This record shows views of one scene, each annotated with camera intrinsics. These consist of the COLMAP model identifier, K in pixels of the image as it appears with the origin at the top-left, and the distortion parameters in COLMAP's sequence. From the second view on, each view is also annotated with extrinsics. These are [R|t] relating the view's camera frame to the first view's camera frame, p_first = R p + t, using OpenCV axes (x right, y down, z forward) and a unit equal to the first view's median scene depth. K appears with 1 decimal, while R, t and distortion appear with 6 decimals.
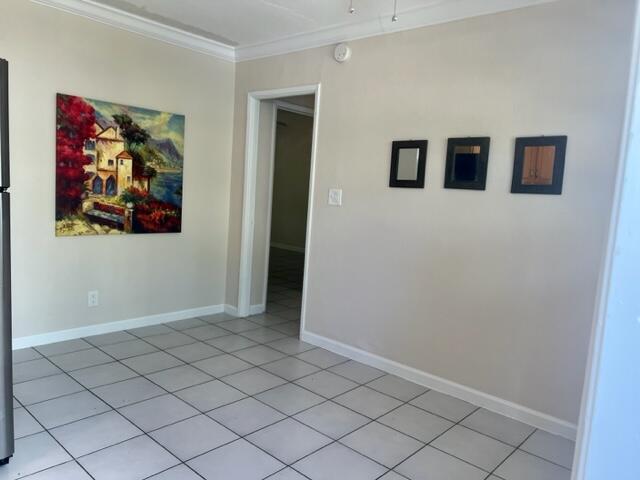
lens RADIAL K [[478.5, 0, 323.9], [0, 478.5, 241.3], [0, 0, 1]] dist [0.090245, -0.130152]
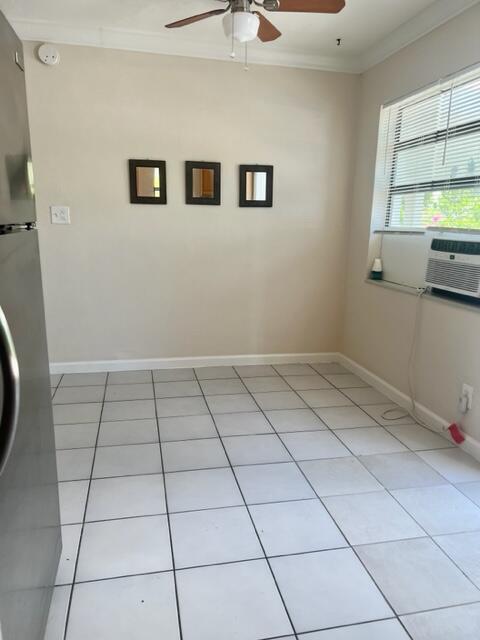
lens RADIAL K [[478.5, 0, 240.0], [0, 478.5, 320.0], [0, 0, 1]] dist [0.090245, -0.130152]
pose [[0.580952, -0.220896, 0.783390, -0.574922], [0.103382, 0.974700, 0.198174, -0.044523], [-0.807346, -0.034141, 0.589090, 0.148644]]
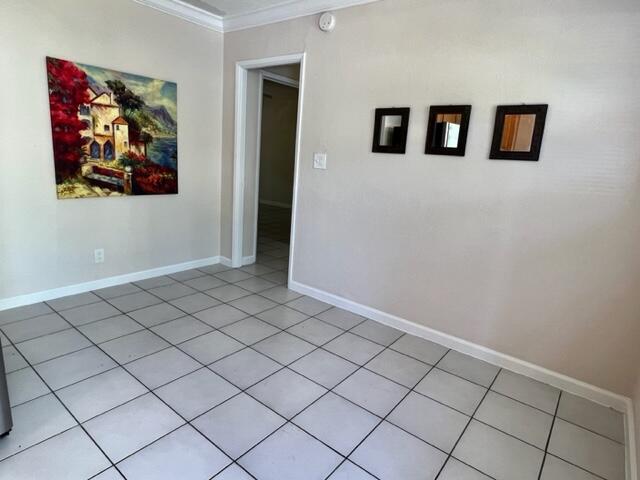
lens RADIAL K [[373.3, 0, 320.0], [0, 373.3, 240.0], [0, 0, 1]] dist [-0.002268, 0.000055]
pose [[0.997892, -0.010186, 0.064091, -0.033454], [0.002479, 0.992866, 0.119206, -0.016492], [-0.064848, -0.118796, 0.990799, 0.142266]]
